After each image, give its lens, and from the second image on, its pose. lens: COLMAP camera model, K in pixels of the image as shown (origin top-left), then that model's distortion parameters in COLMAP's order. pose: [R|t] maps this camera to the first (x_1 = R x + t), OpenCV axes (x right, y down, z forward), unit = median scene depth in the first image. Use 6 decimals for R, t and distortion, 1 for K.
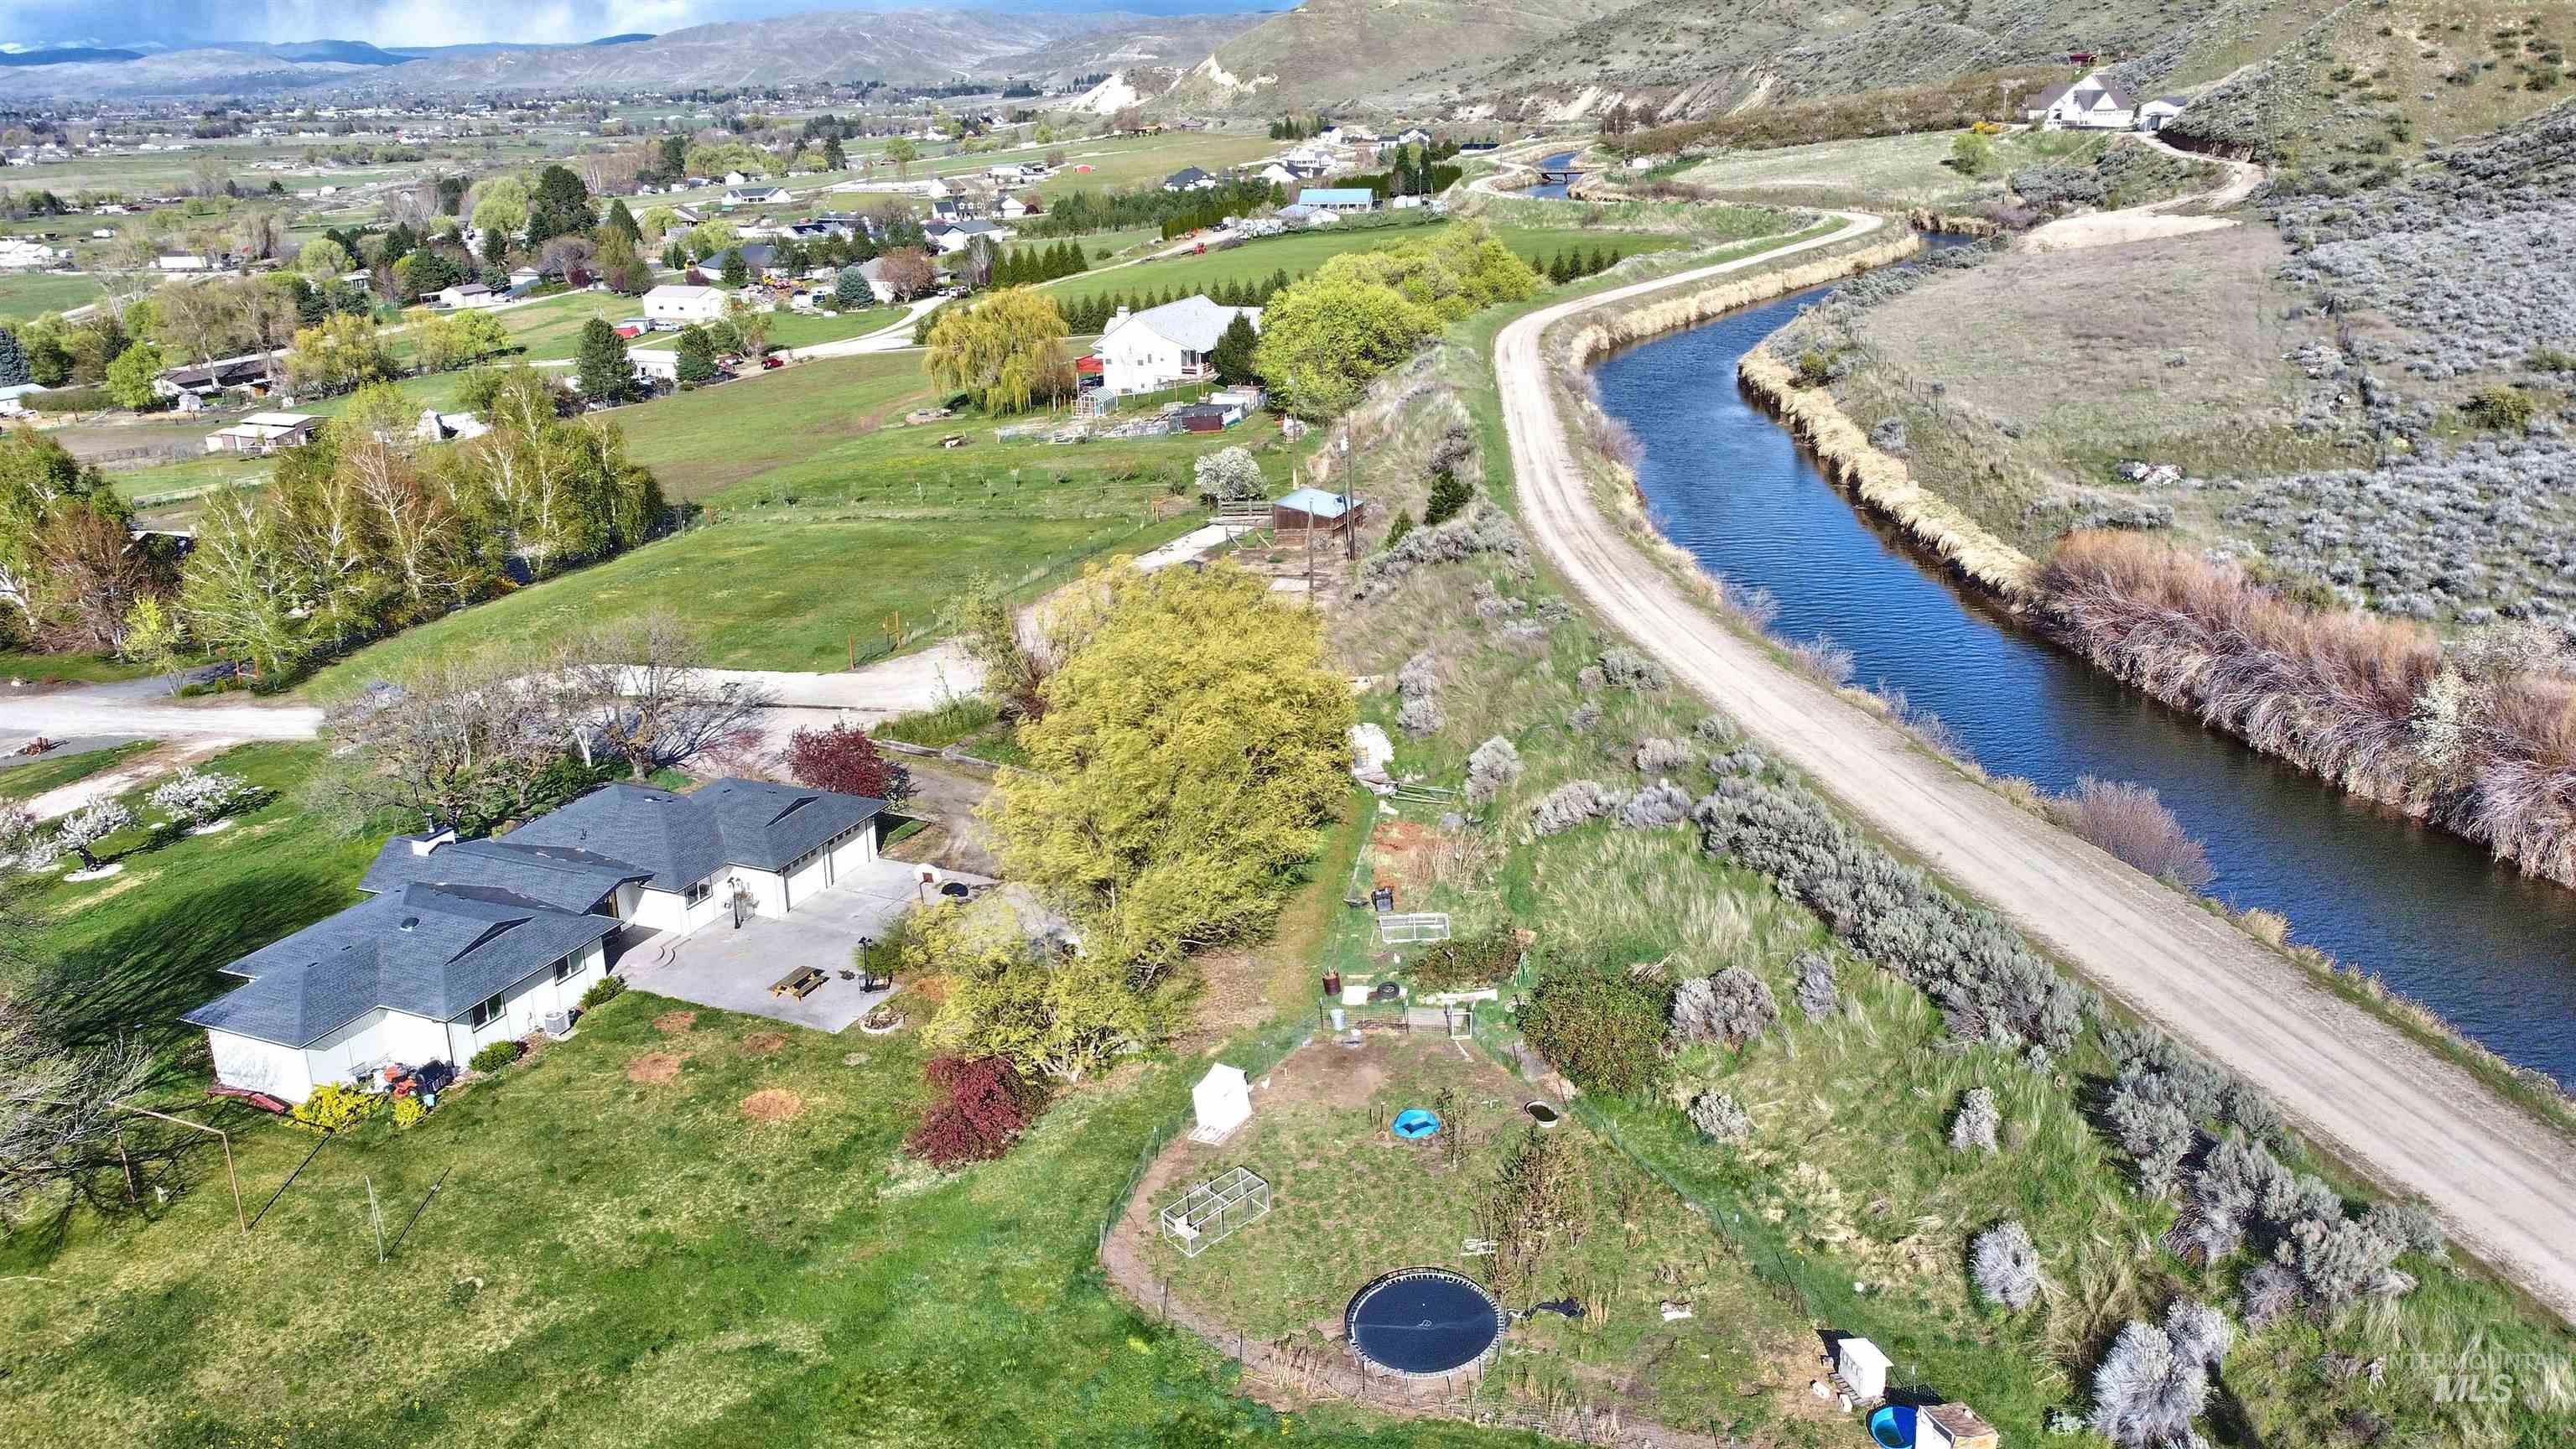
lens RADIAL K [[1939.2, 0, 1278.8], [0, 1939.2, 718.7], [0, 0, 1]] dist [0.004299, -0.009313]
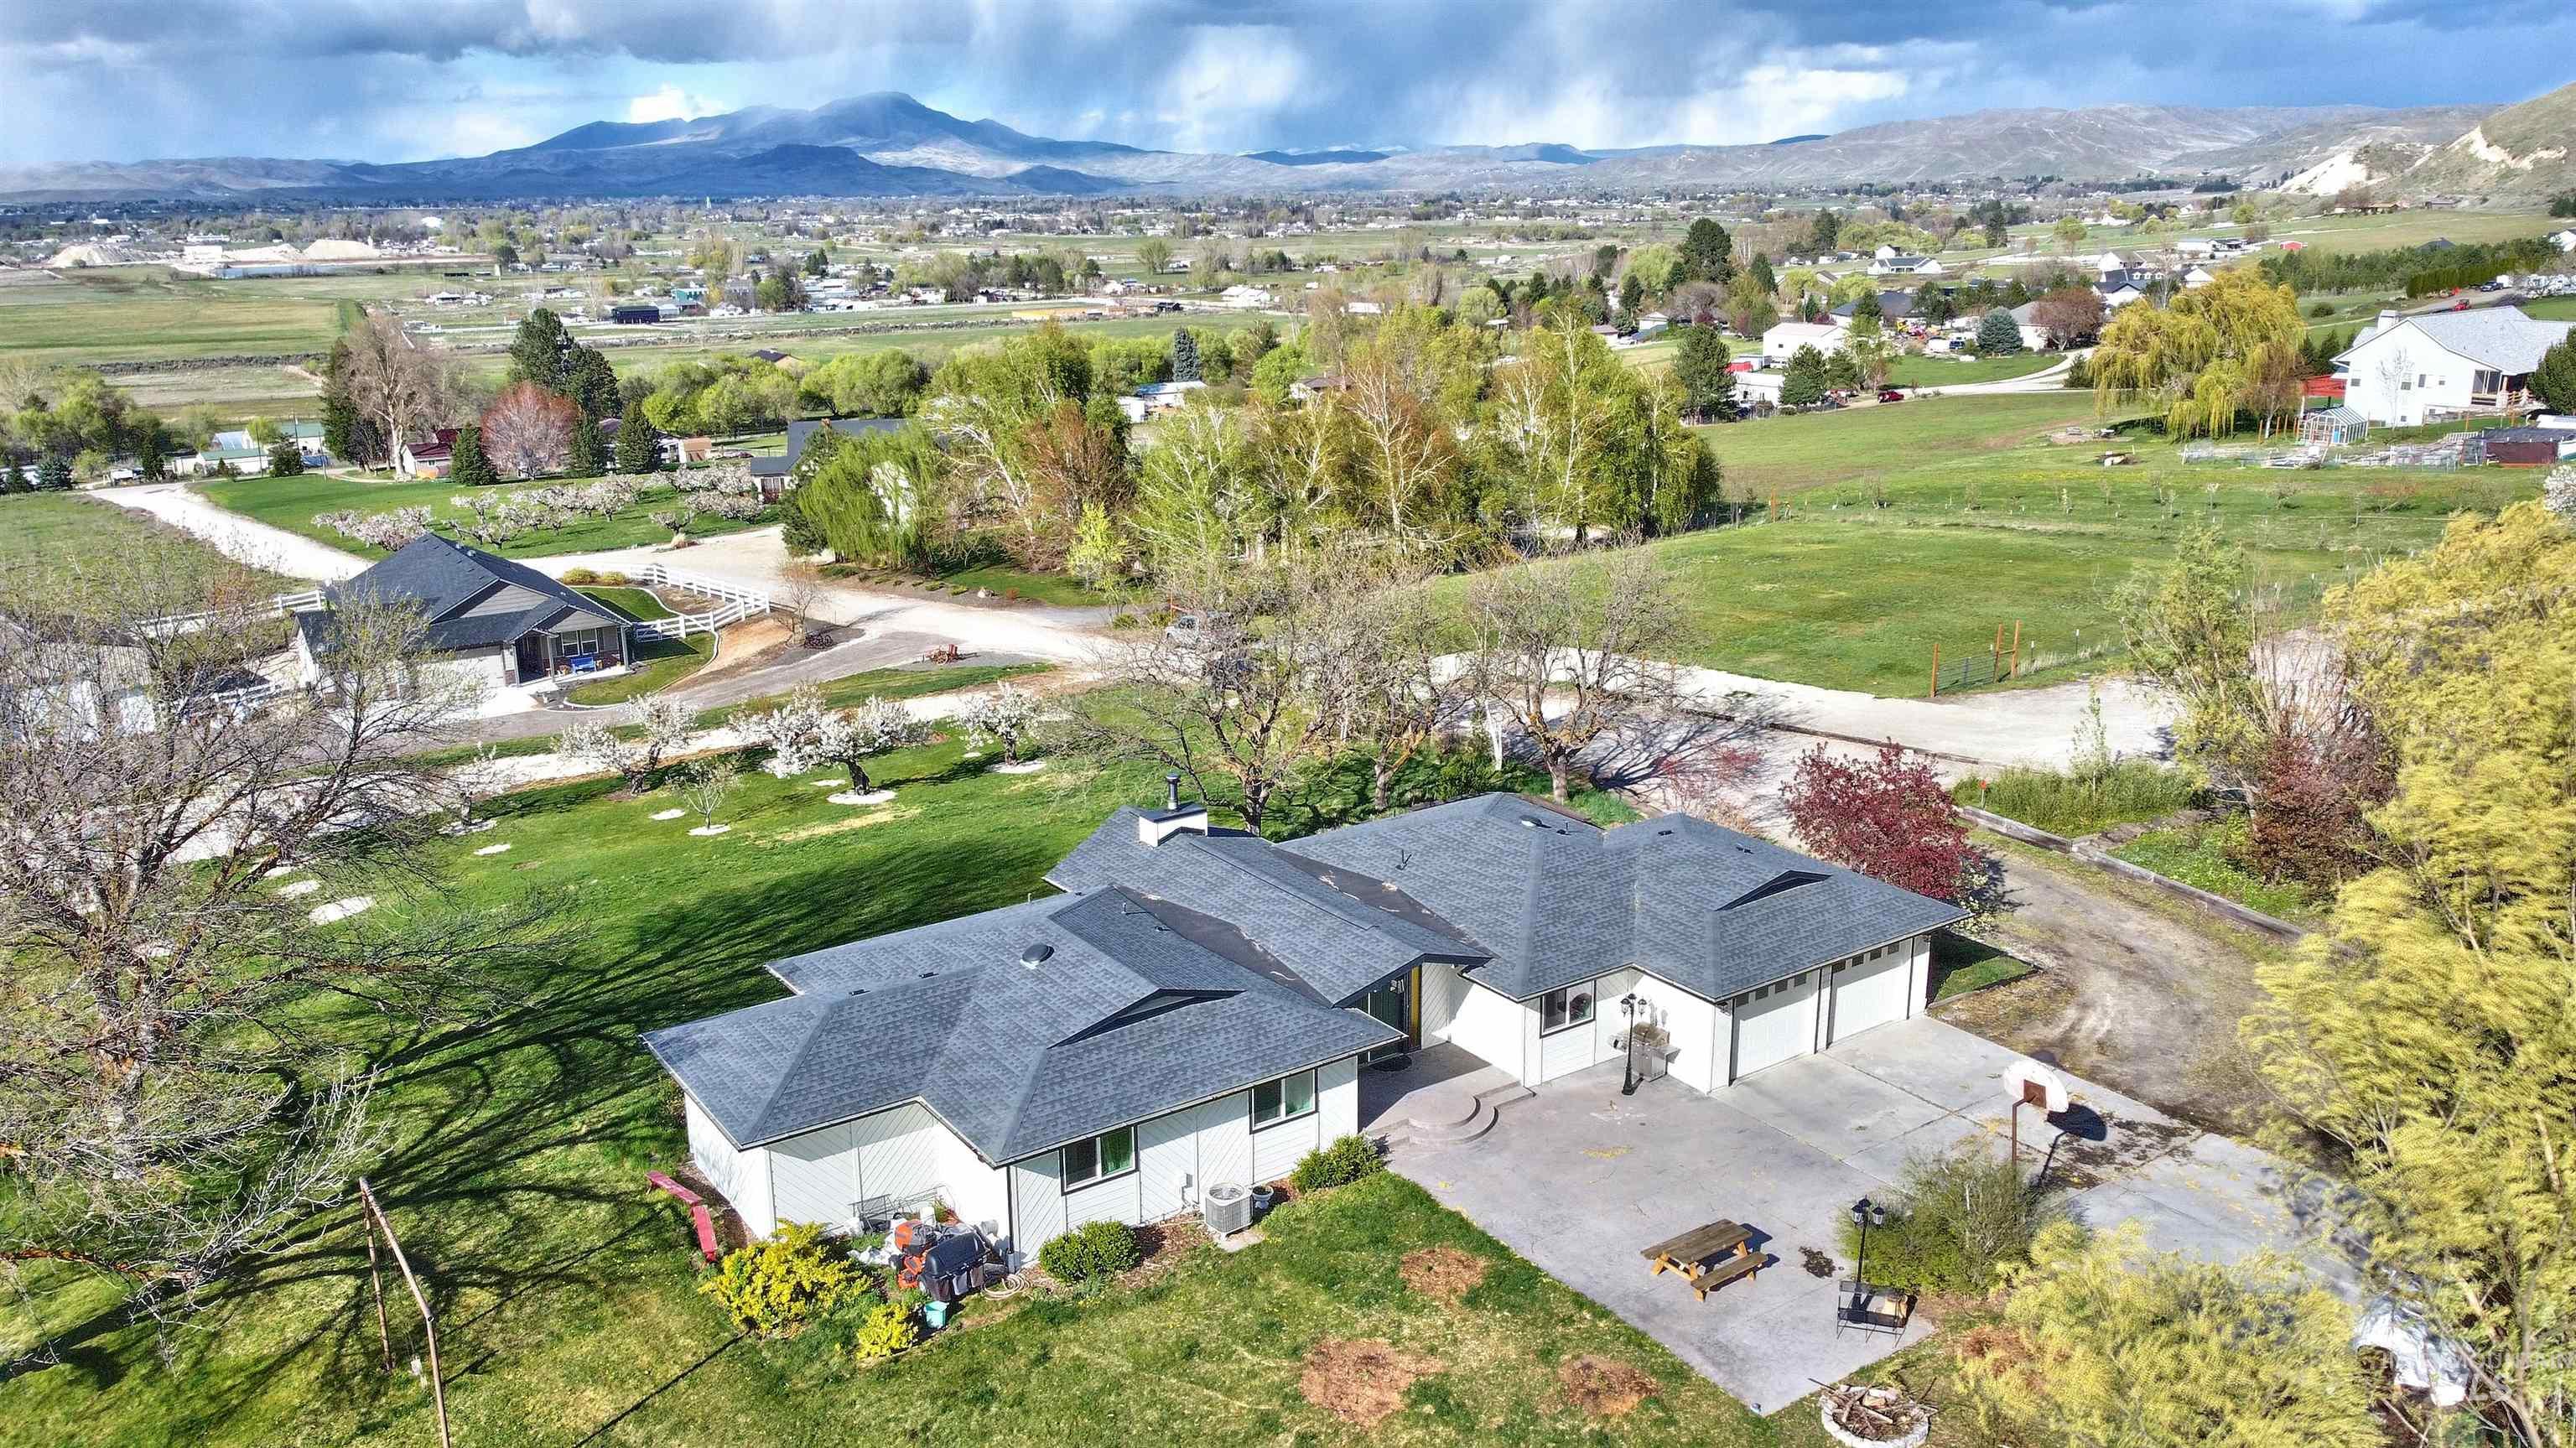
lens RADIAL K [[1939.1, 0, 1278.8], [0, 1939.1, 718.2], [0, 0, 1]] dist [0.004299, -0.009313]
pose [[0.846779, 0.146084, -0.511493, -0.057908], [-0.170299, 0.985392, -0.000500, 0.013635], [0.503948, 0.087530, 0.859287, 0.268316]]
